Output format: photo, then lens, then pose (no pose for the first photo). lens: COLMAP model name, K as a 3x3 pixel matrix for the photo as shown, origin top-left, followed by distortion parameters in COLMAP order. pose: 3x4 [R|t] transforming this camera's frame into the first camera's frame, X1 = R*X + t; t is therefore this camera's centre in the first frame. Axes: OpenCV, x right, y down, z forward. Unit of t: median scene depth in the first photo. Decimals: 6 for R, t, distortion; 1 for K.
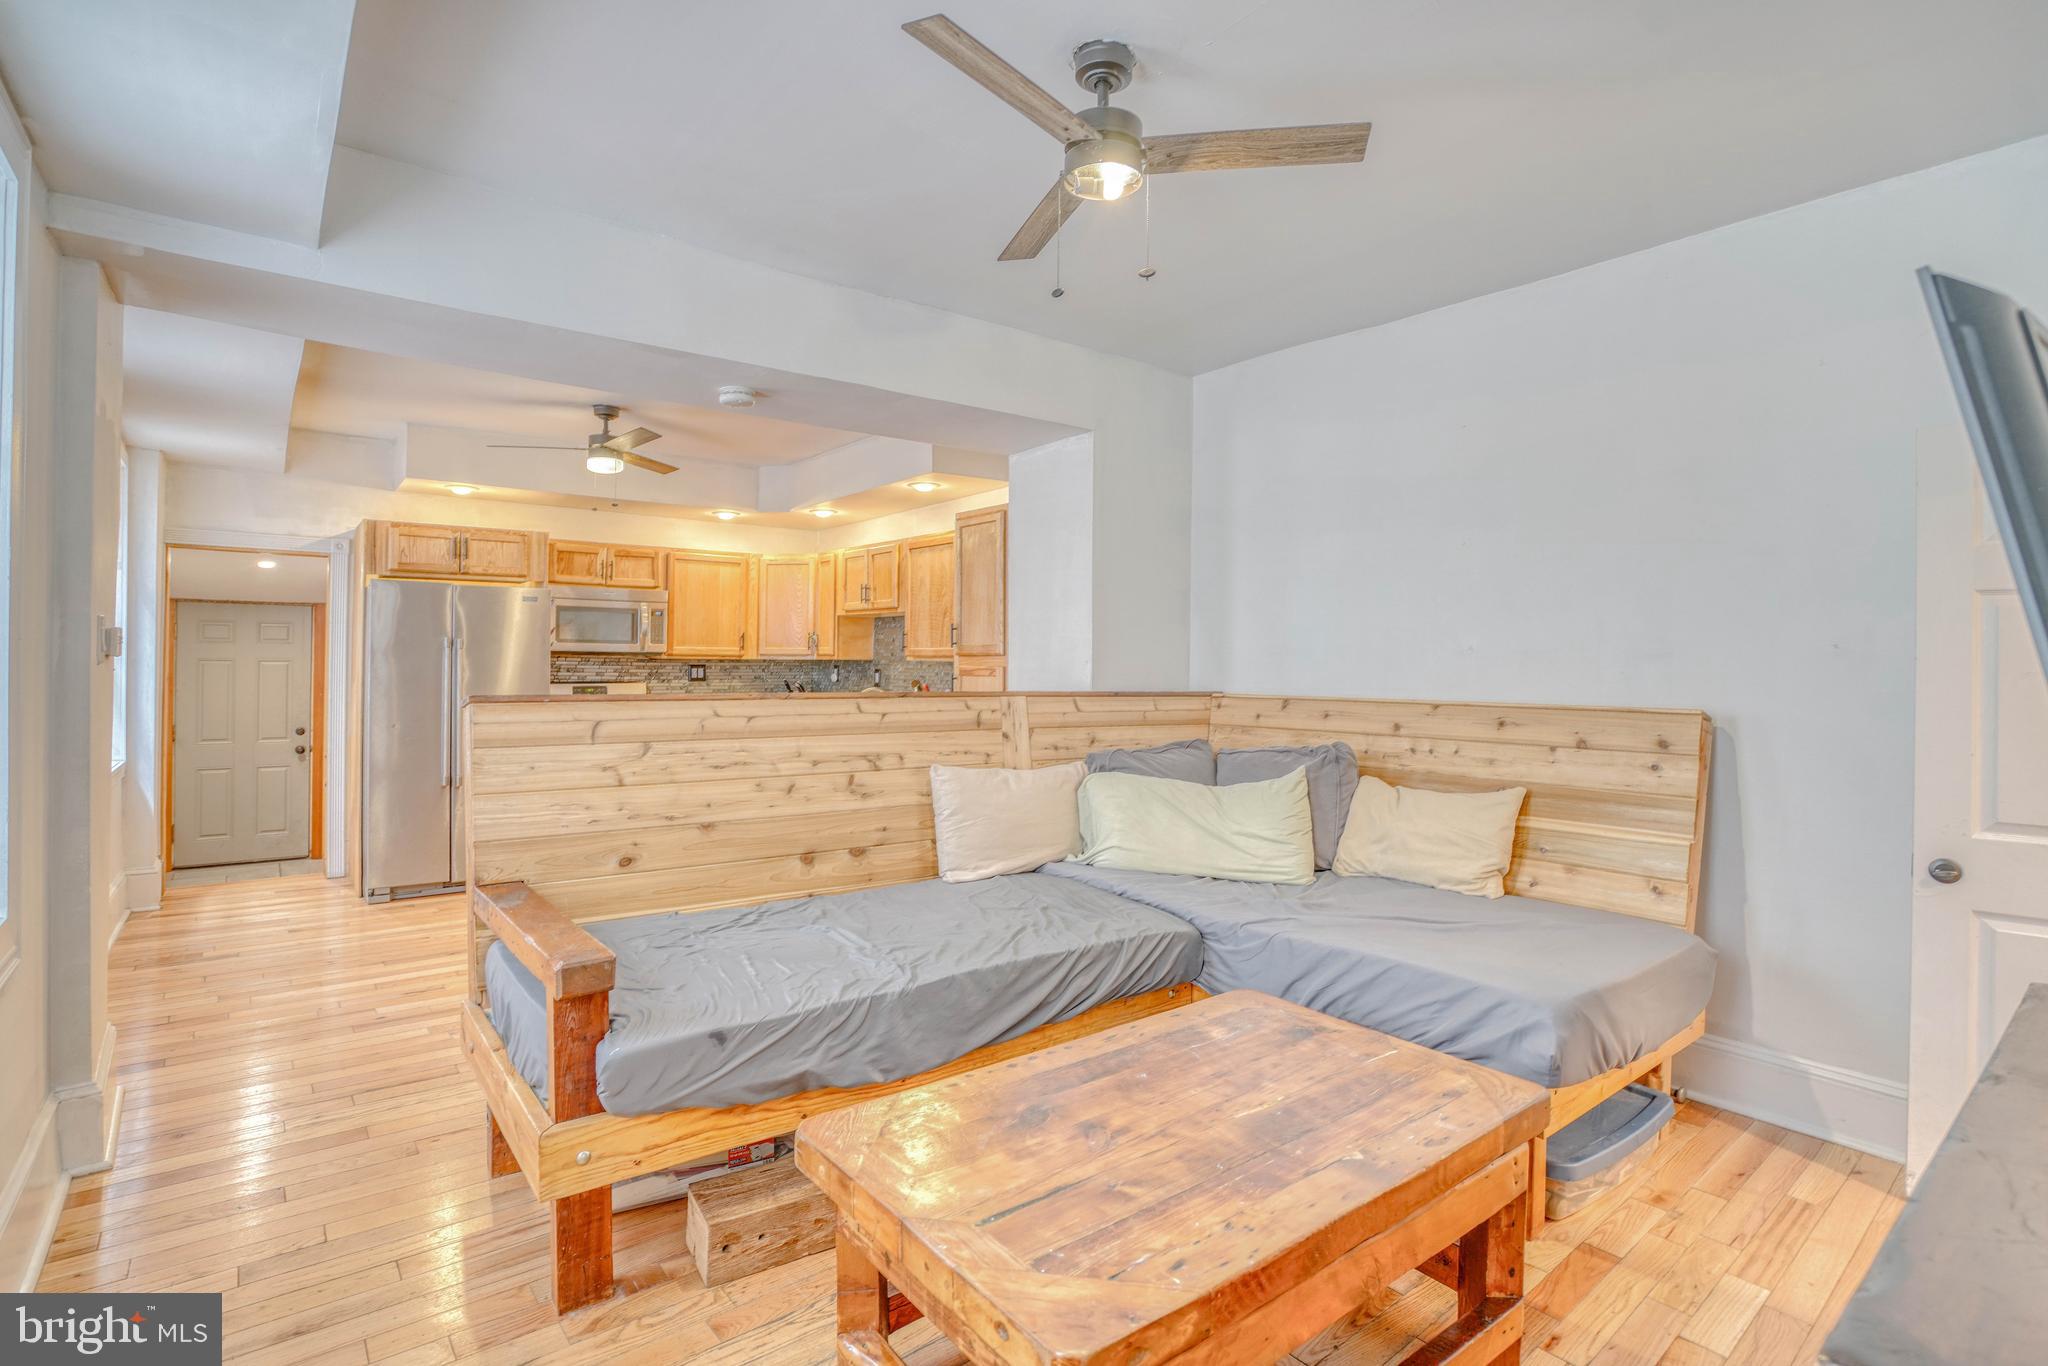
lens RADIAL K [[1000.6, 0, 1026.9], [0, 1000.6, 657.6], [0, 0, 1]] dist [-0.055497, 0.022385]
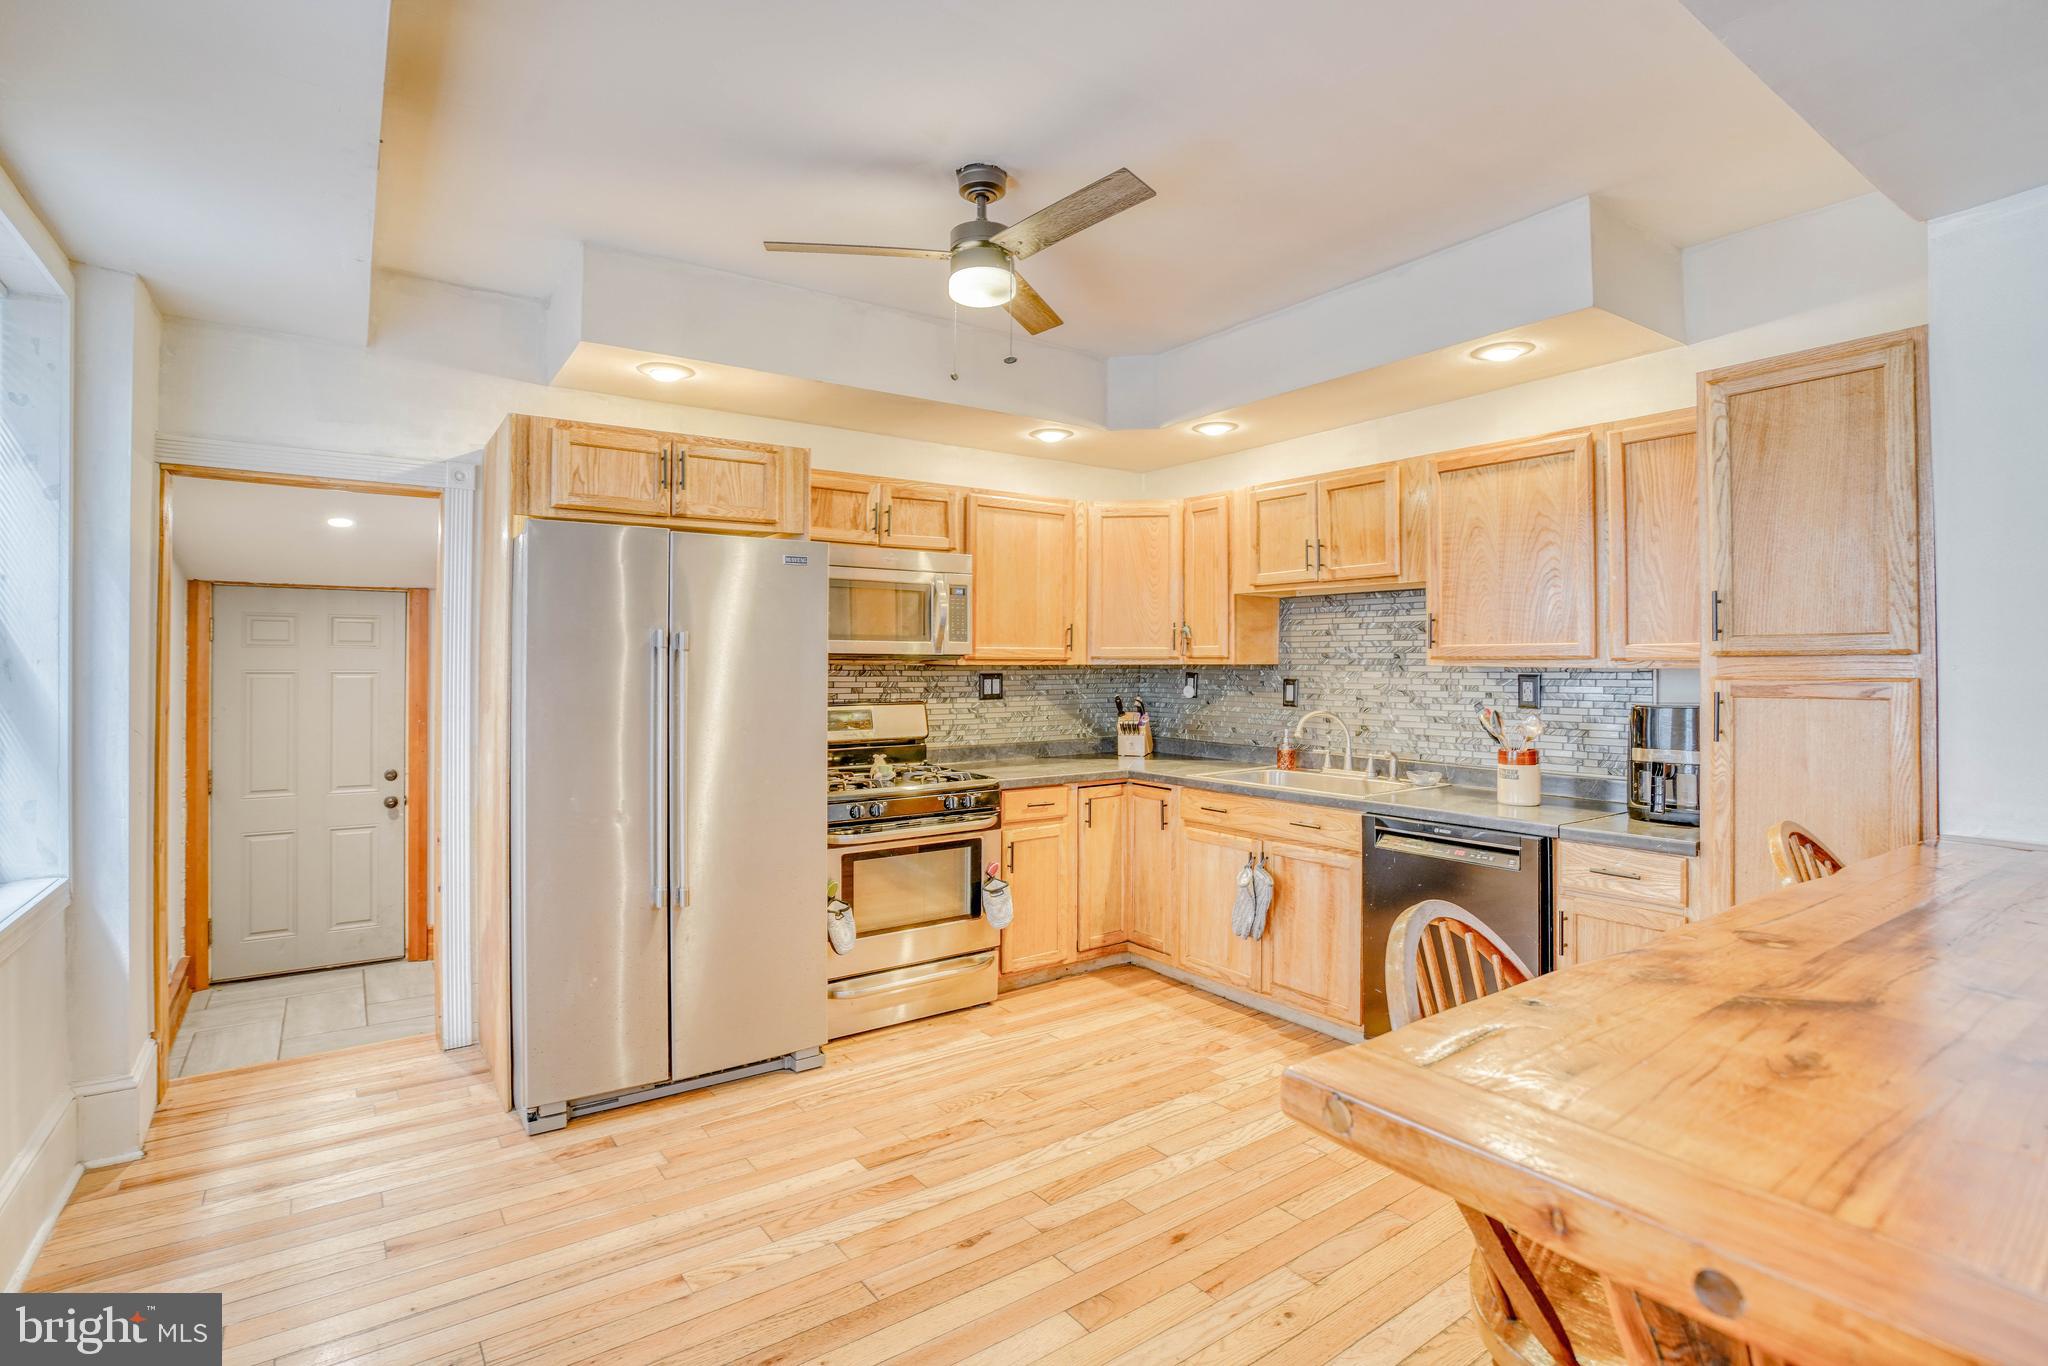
lens RADIAL K [[1000.6, 0, 1026.9], [0, 1000.6, 657.6], [0, 0, 1]] dist [-0.055497, 0.022385]
pose [[0.998297, -0.008346, -0.057727, -0.334101], [0.008165, 0.999961, -0.003378, -0.001516], [0.057753, 0.002901, 0.998327, 0.437989]]
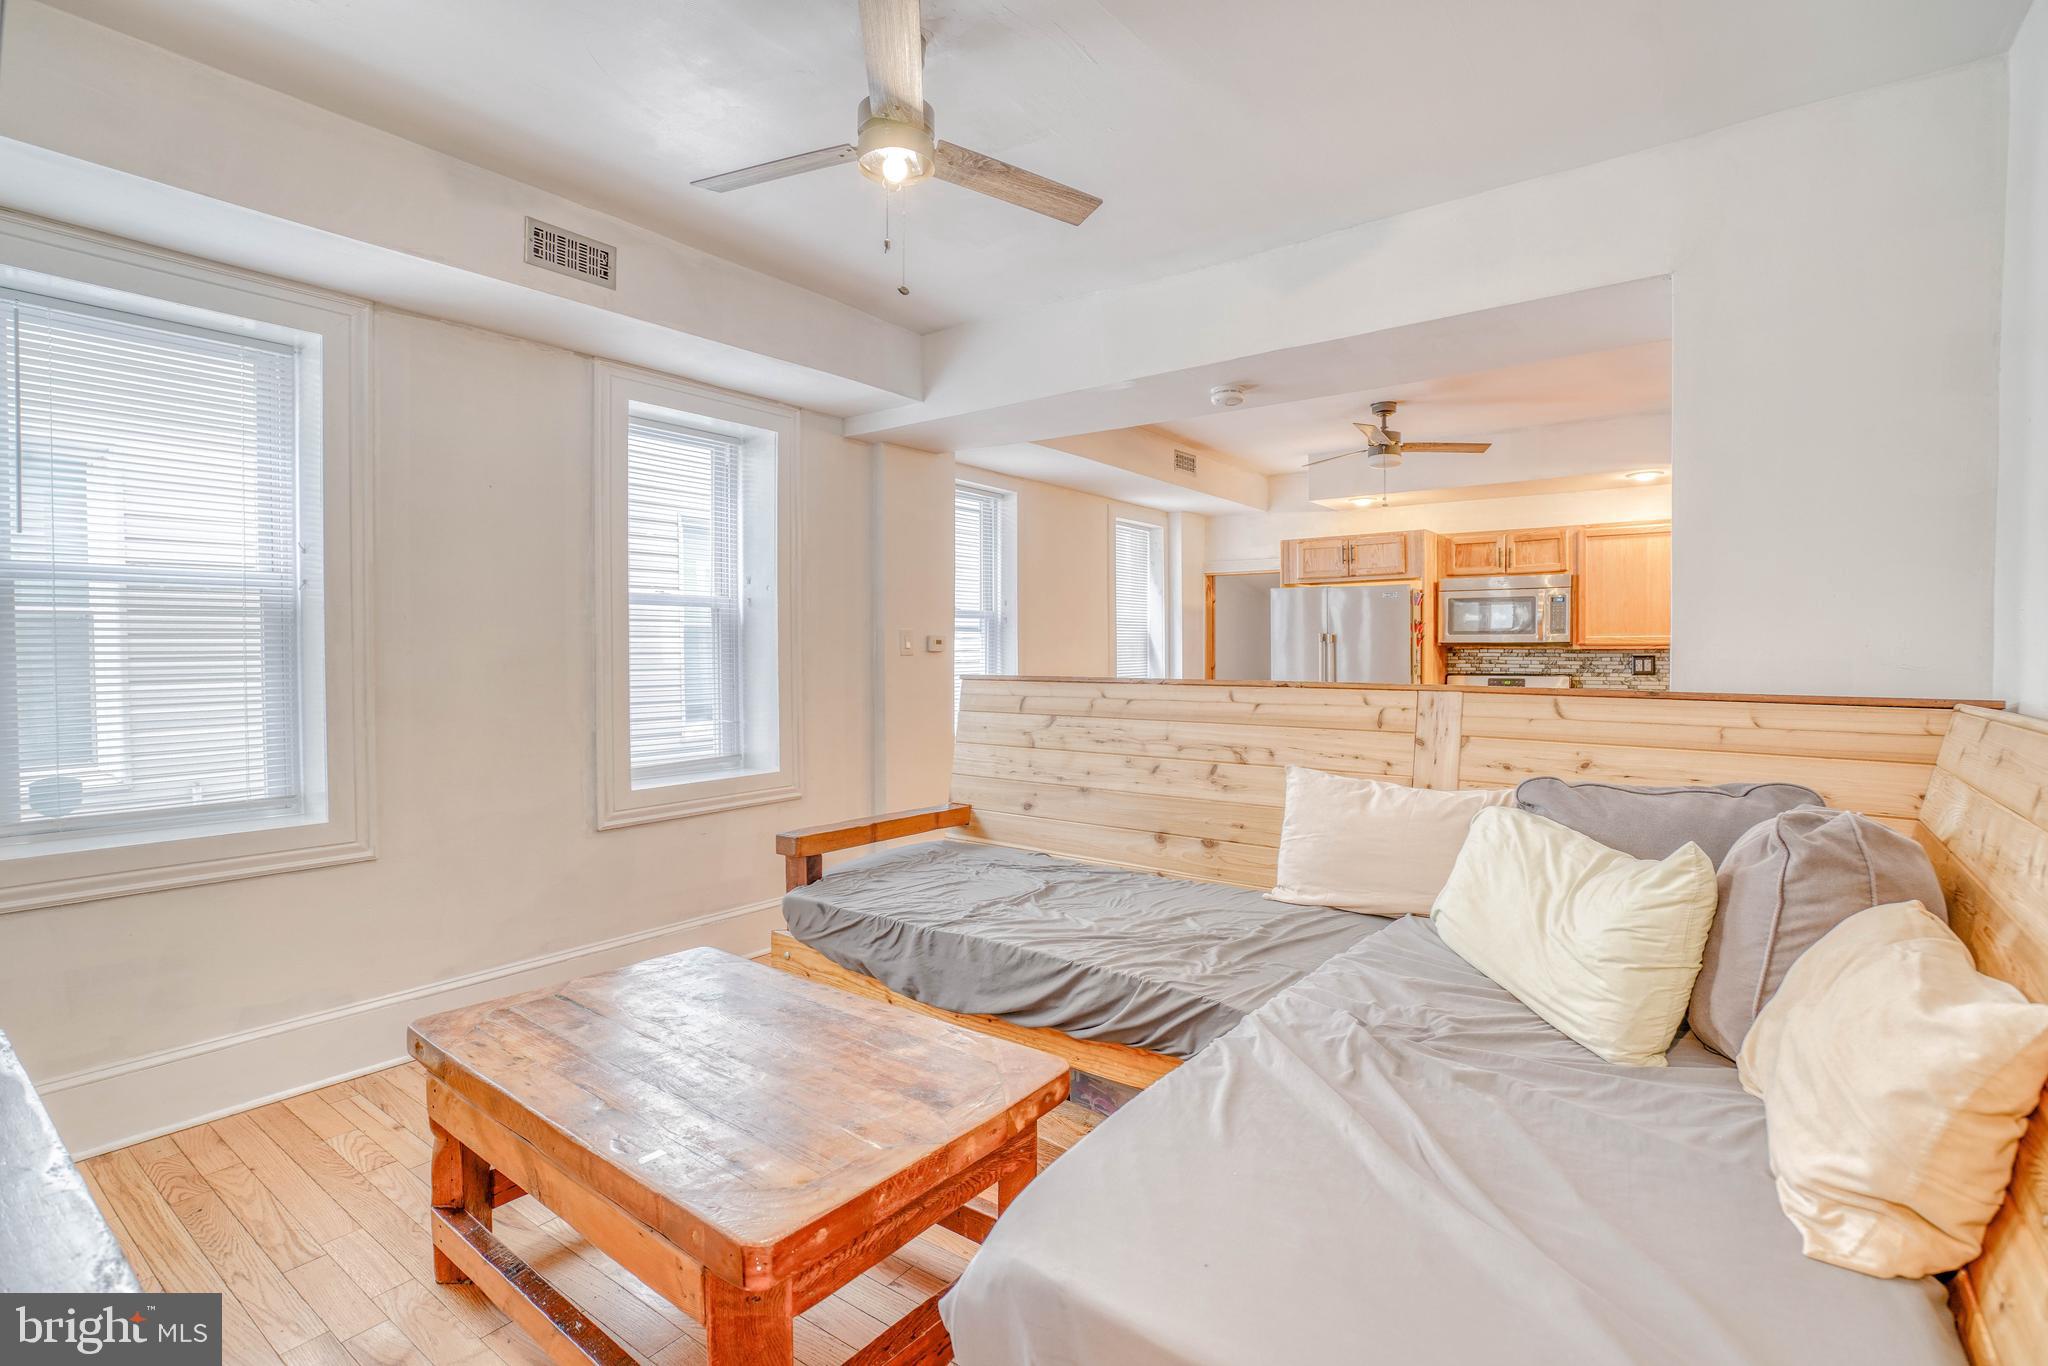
lens RADIAL K [[986.2, 0, 1019.5], [0, 986.2, 678.3], [0, 0, 1]] dist [-0.069726, 0.031040]
pose [[0.238991, 0.015216, -0.970903, 0.422969], [0.008673, 0.999804, 0.017803, 0.008597], [0.970983, -0.012675, 0.238812, 0.349015]]
